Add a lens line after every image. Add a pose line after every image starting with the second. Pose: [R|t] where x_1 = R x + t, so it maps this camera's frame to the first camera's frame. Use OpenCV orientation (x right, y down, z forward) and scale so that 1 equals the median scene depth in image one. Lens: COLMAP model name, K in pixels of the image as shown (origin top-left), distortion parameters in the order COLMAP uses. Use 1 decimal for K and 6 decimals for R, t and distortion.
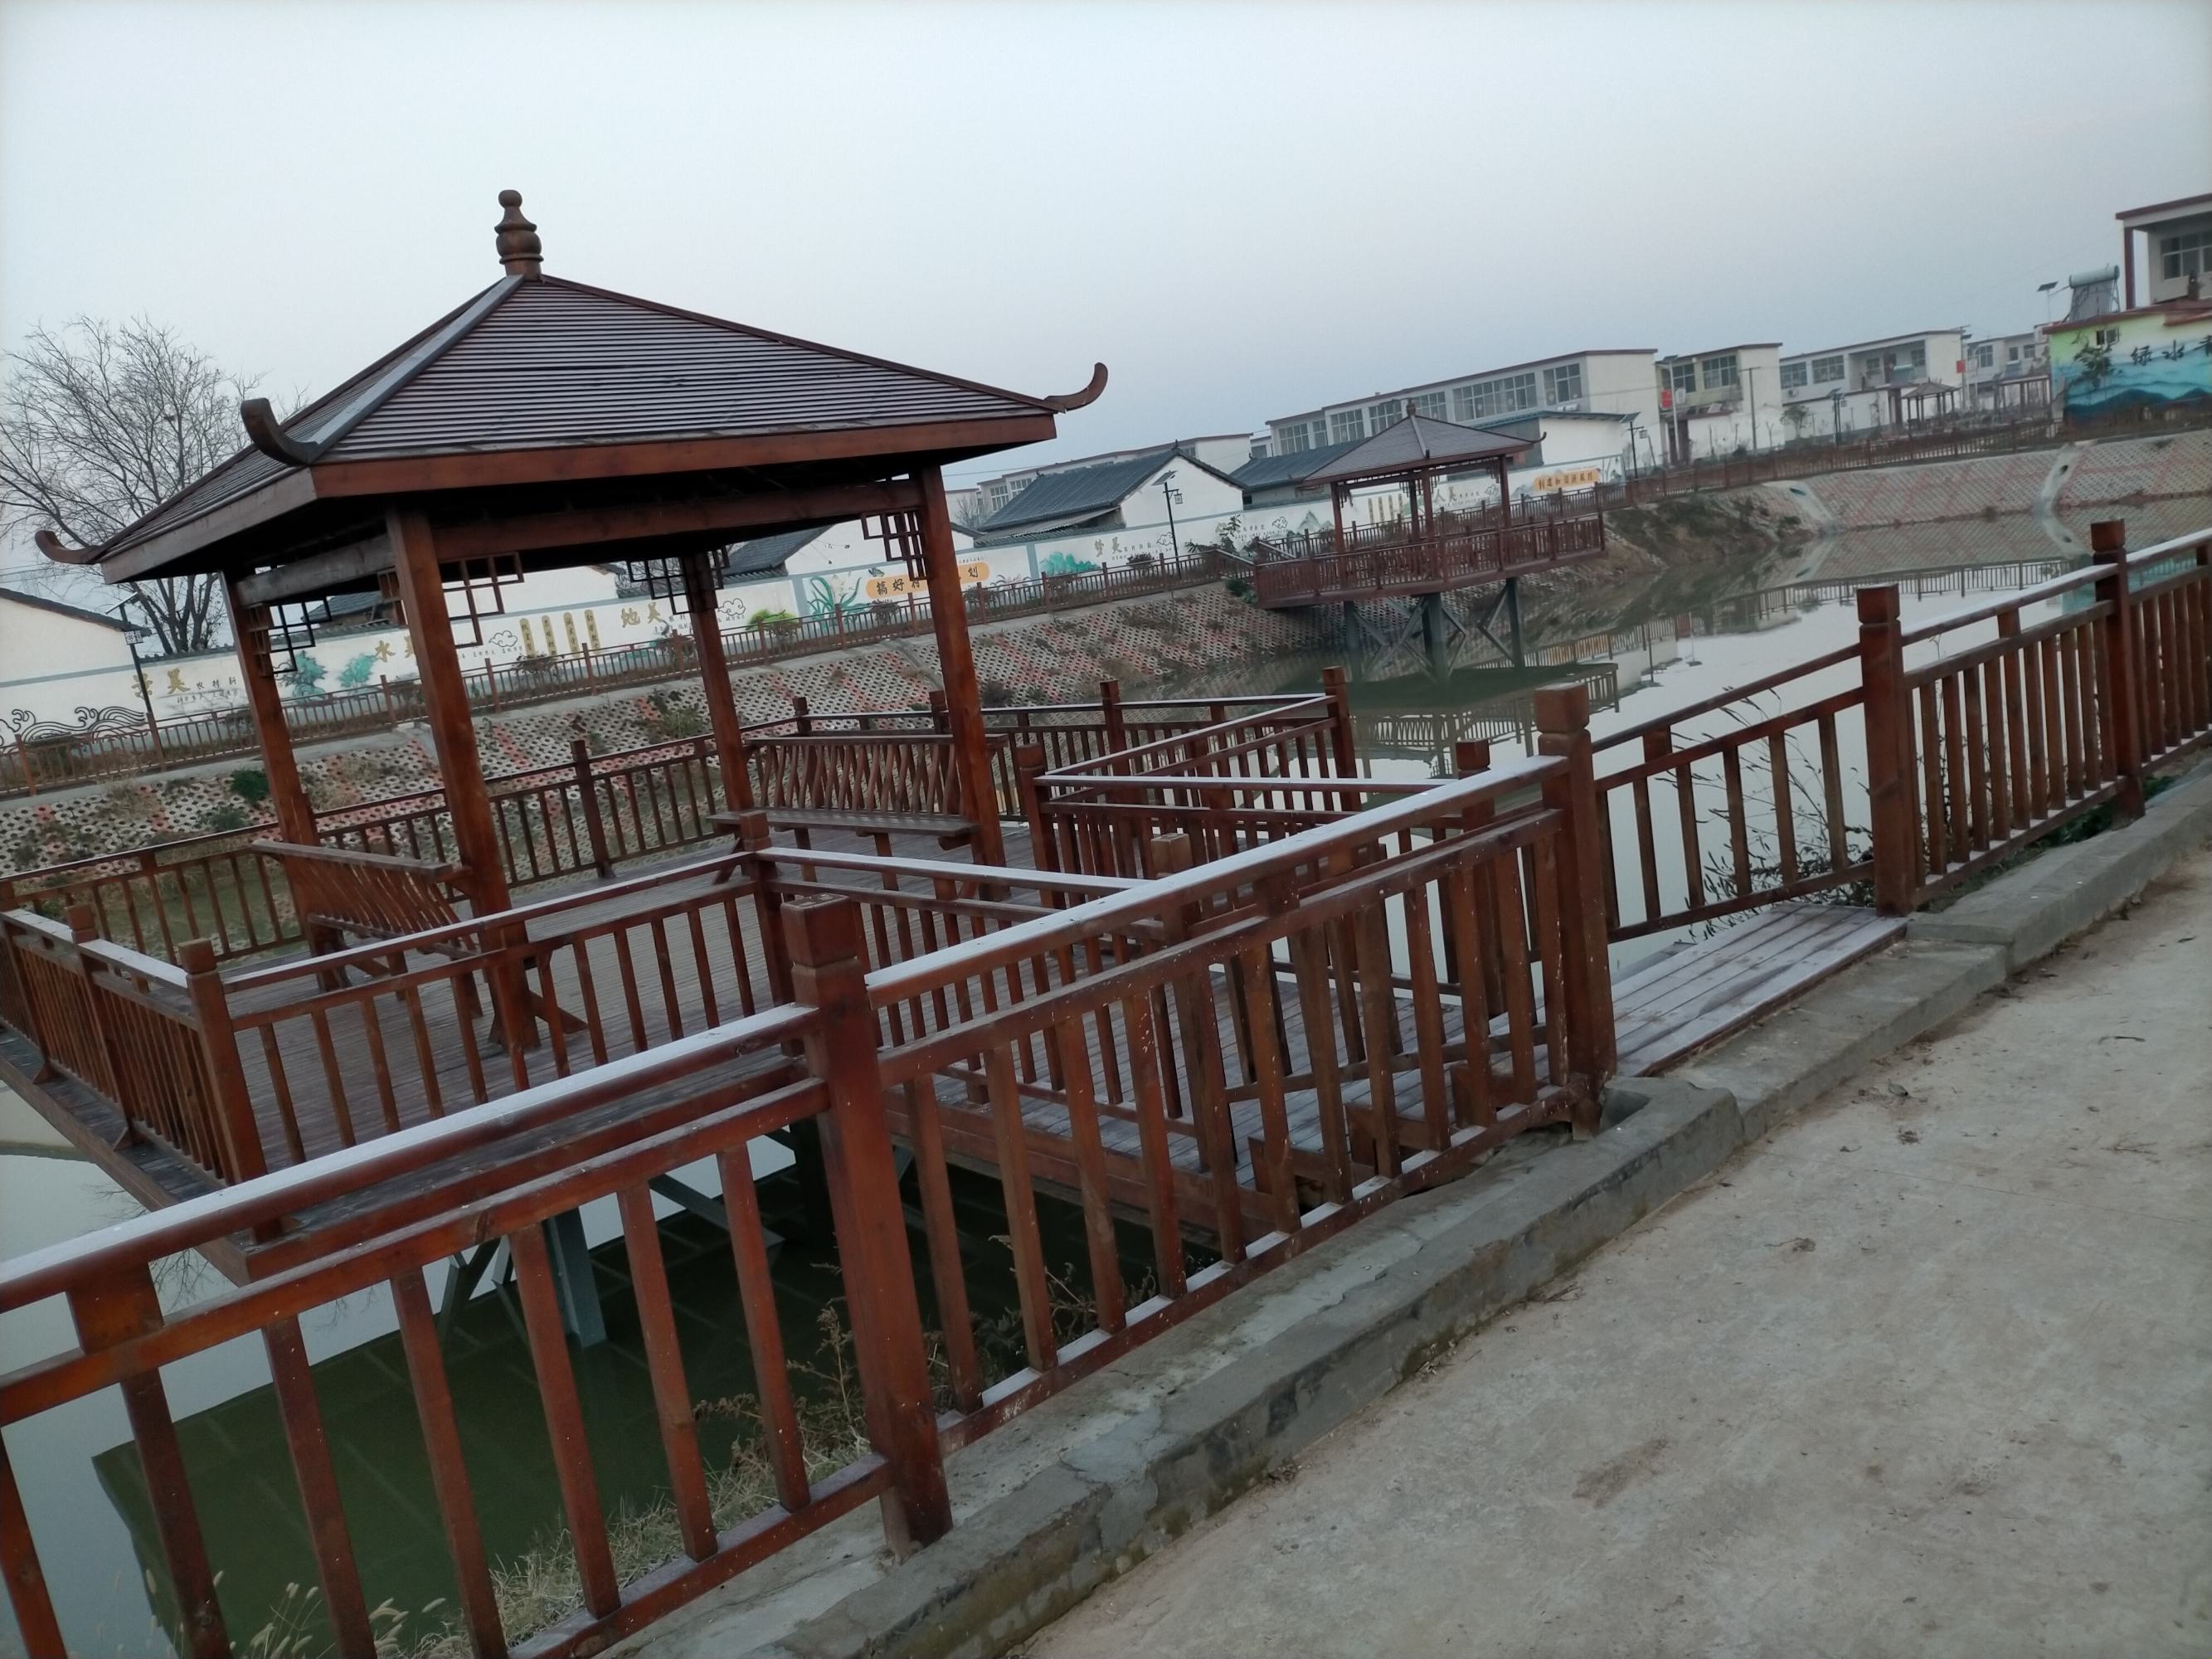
lens RADIAL K [[1652.2, 0, 1106.0], [0, 1652.2, 829.5], [0, 0, 1]] dist [-0.003573, -0.002303]
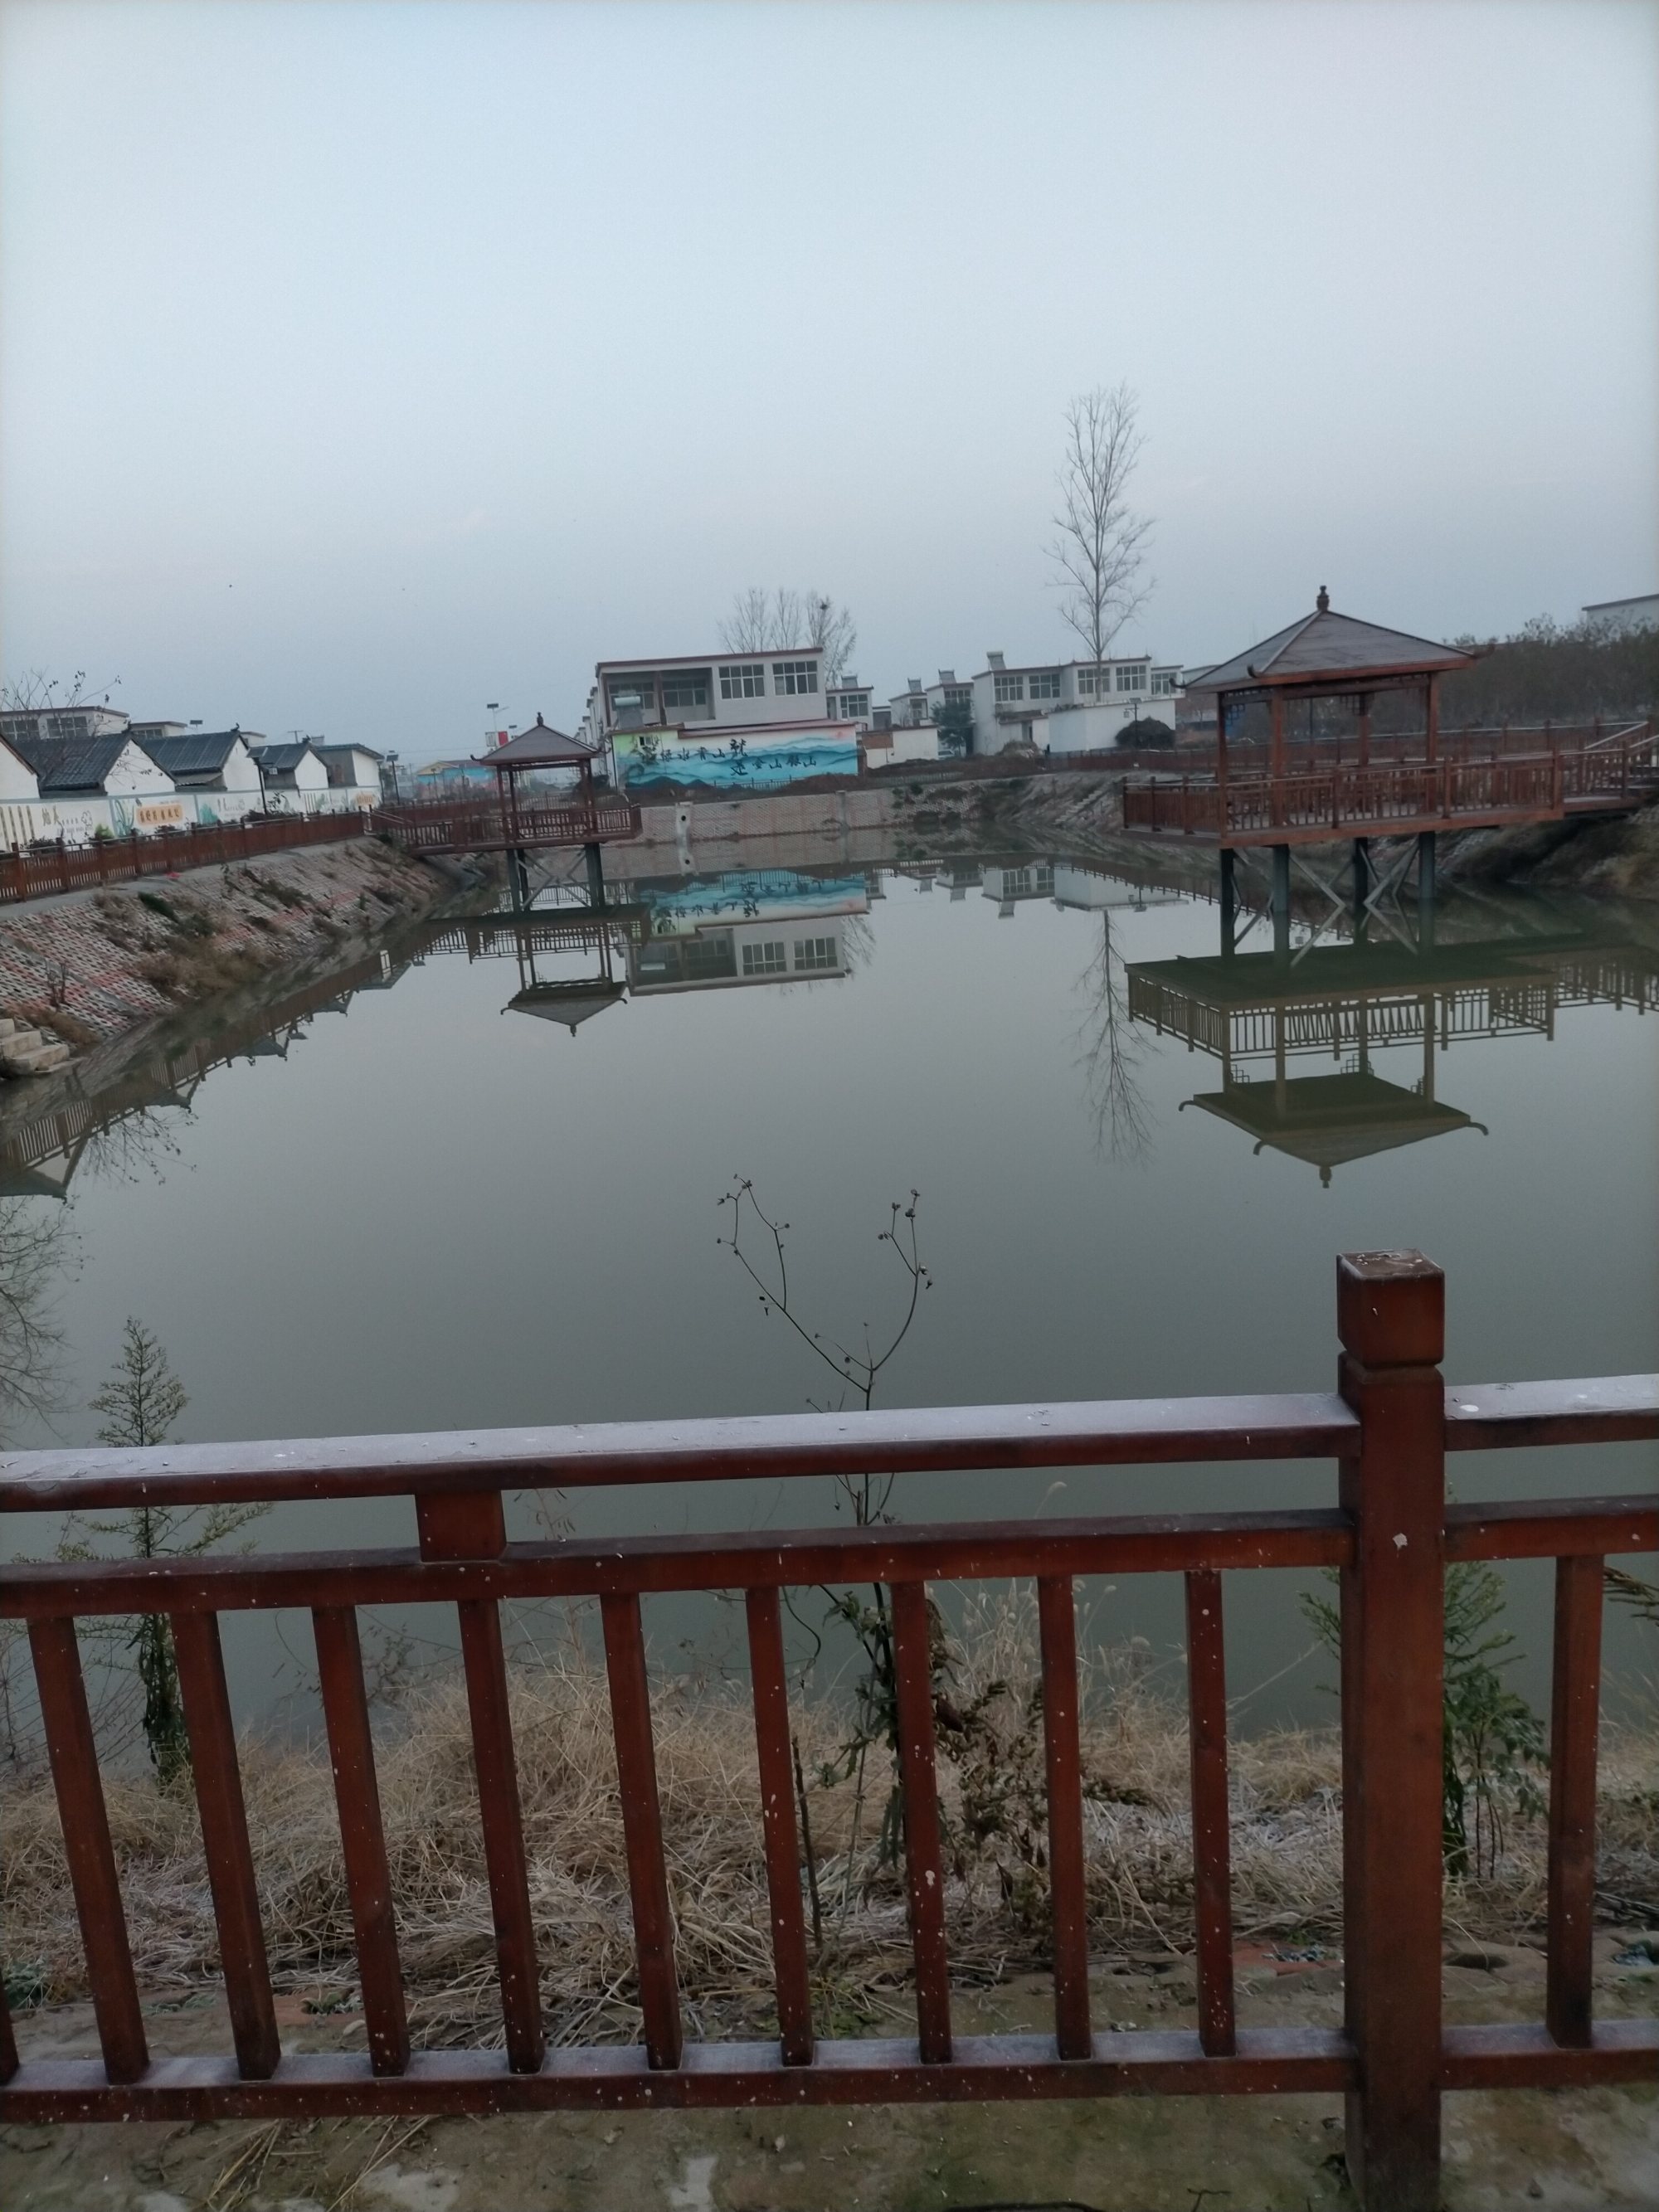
lens RADIAL K [[1652.2, 0, 829.5], [0, 1652.2, 1106.0], [0, 0, 1]] dist [-0.003573, -0.002303]
pose [[0.577657, -0.056346, 0.814333, -0.642340], [0.124188, 0.992068, -0.019450, 0.104118], [-0.806778, 0.112366, 0.580072, -0.003978]]
